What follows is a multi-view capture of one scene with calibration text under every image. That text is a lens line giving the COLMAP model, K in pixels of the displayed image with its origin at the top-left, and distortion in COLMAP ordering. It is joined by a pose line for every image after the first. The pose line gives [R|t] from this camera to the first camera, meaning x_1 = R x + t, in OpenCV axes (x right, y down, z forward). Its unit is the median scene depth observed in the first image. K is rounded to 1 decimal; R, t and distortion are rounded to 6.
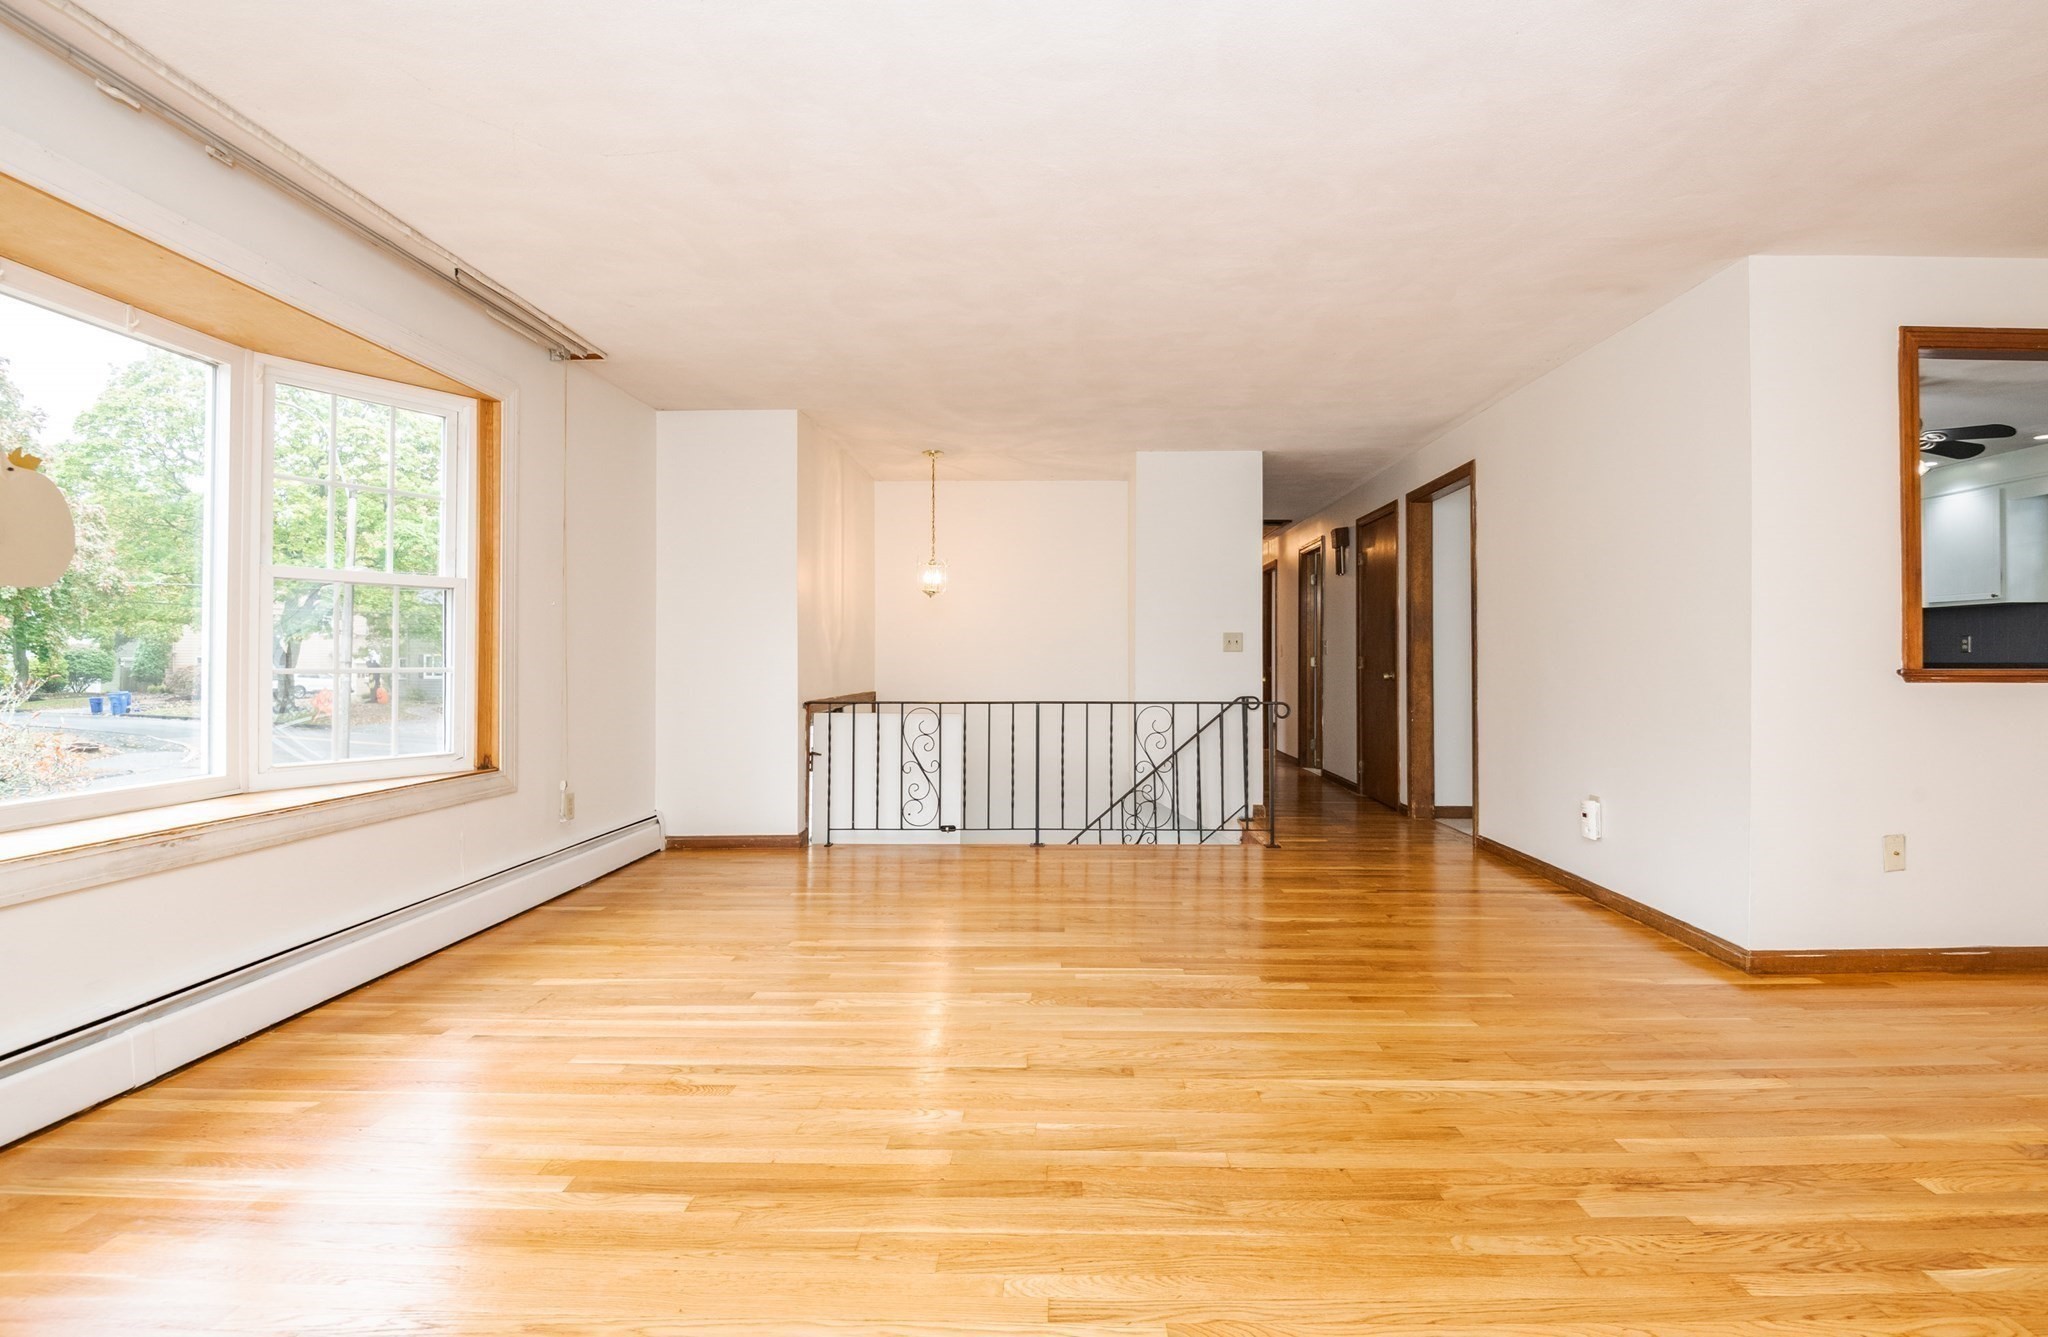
lens RADIAL K [[967.5, 0, 1062.7], [0, 967.5, 656.6], [0, 0, 1]] dist [0.012625, -0.023610]
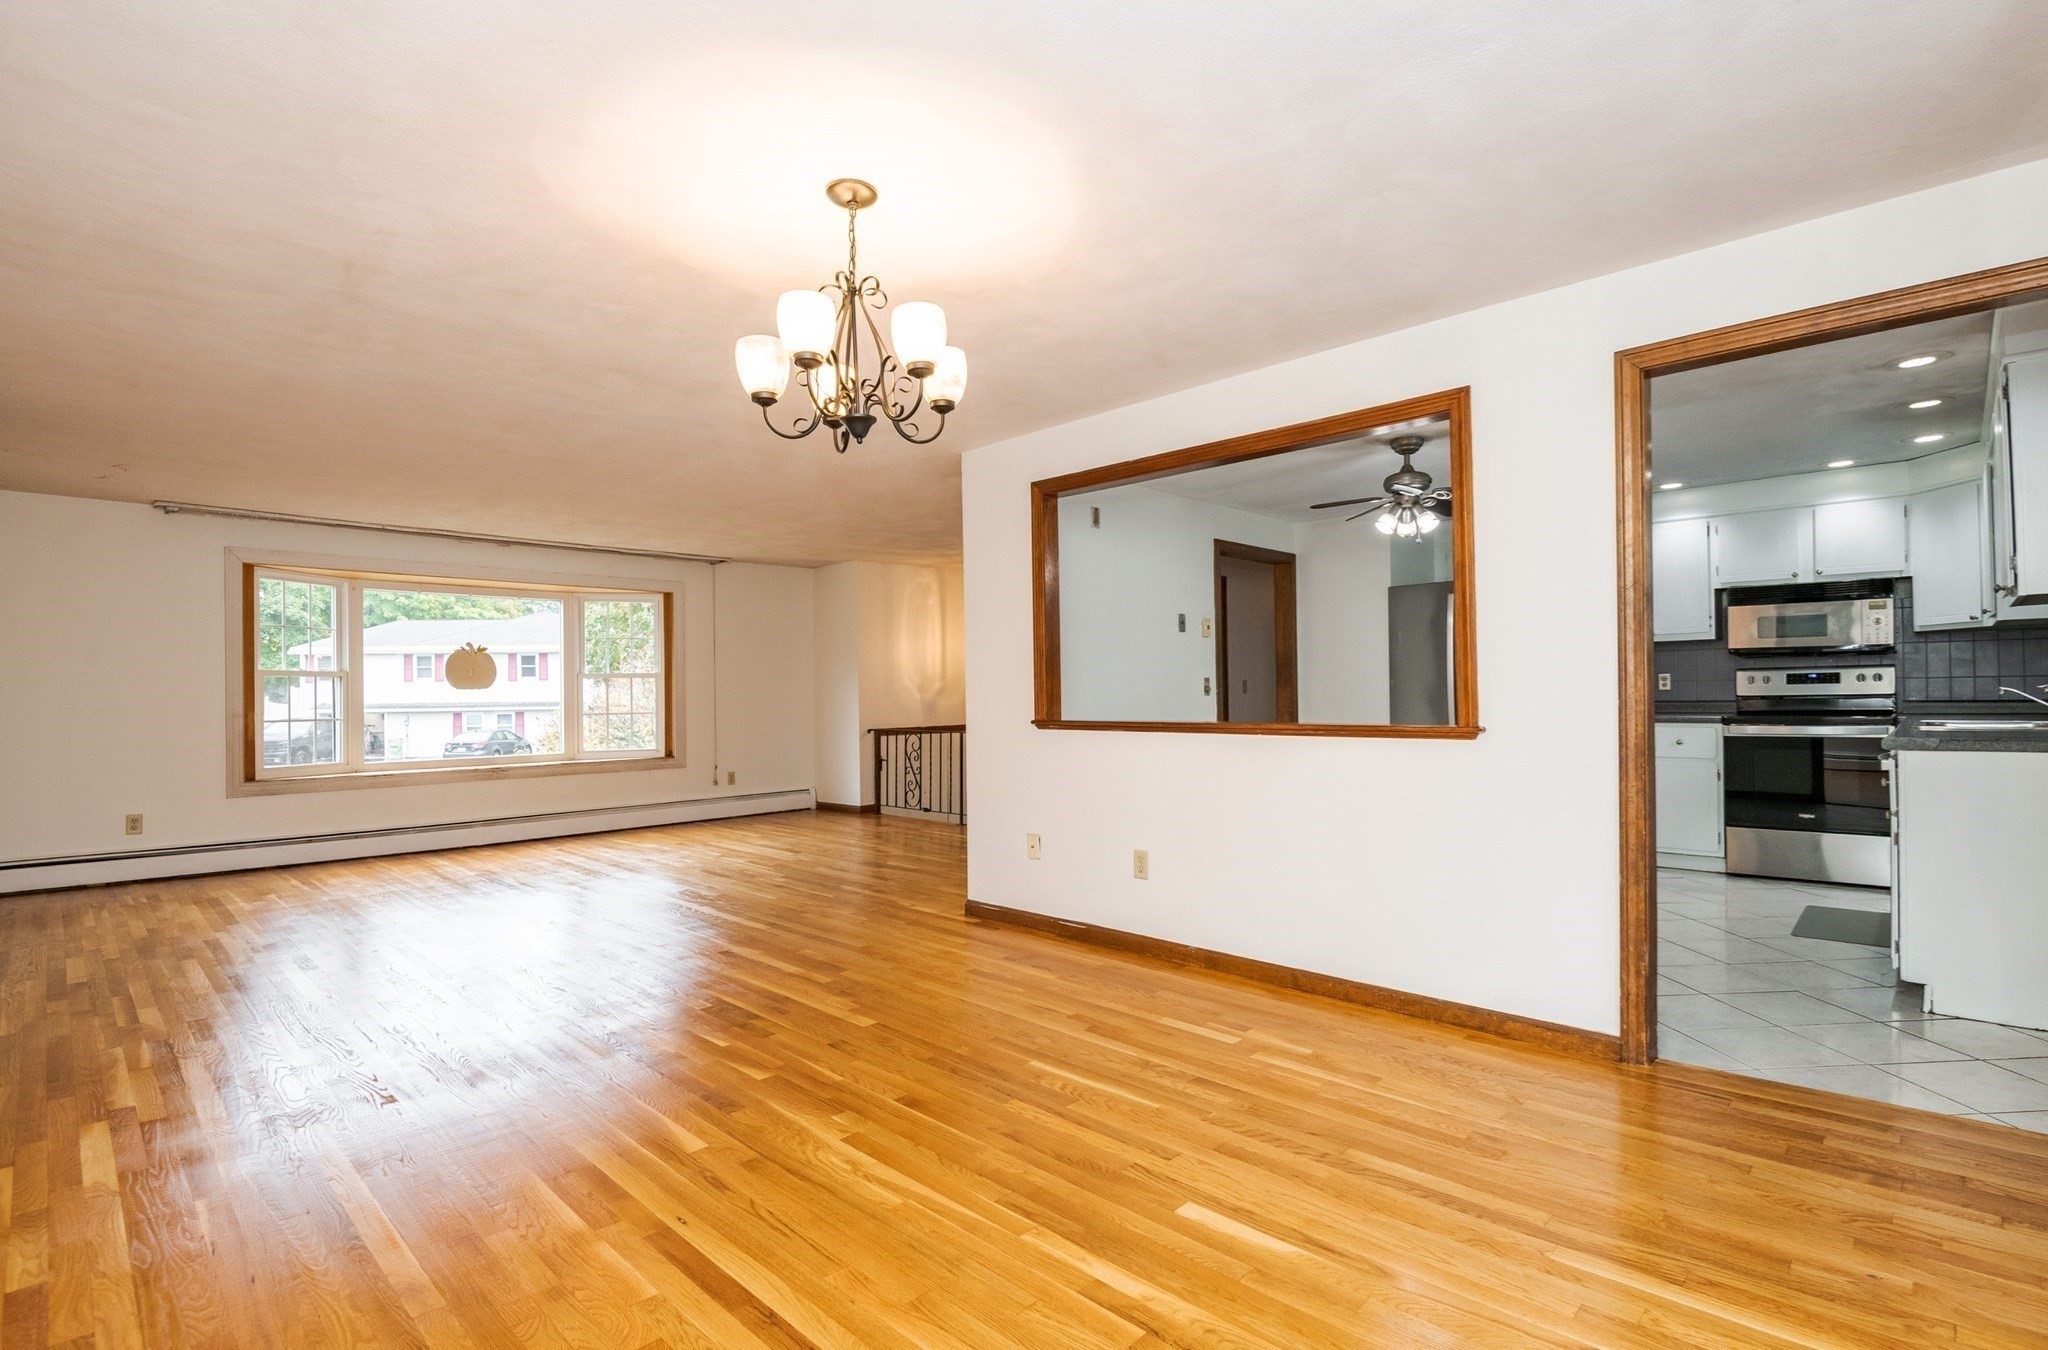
lens RADIAL K [[961.3, 0, 1035.8], [0, 961.3, 687.6], [0, 0, 1]] dist [0.016630, -0.025700]
pose [[0.725577, -0.012492, -0.688028, 1.798039], [0.016860, 0.999858, -0.000374, -0.033124], [0.687935, -0.011329, 0.725684, -0.043890]]
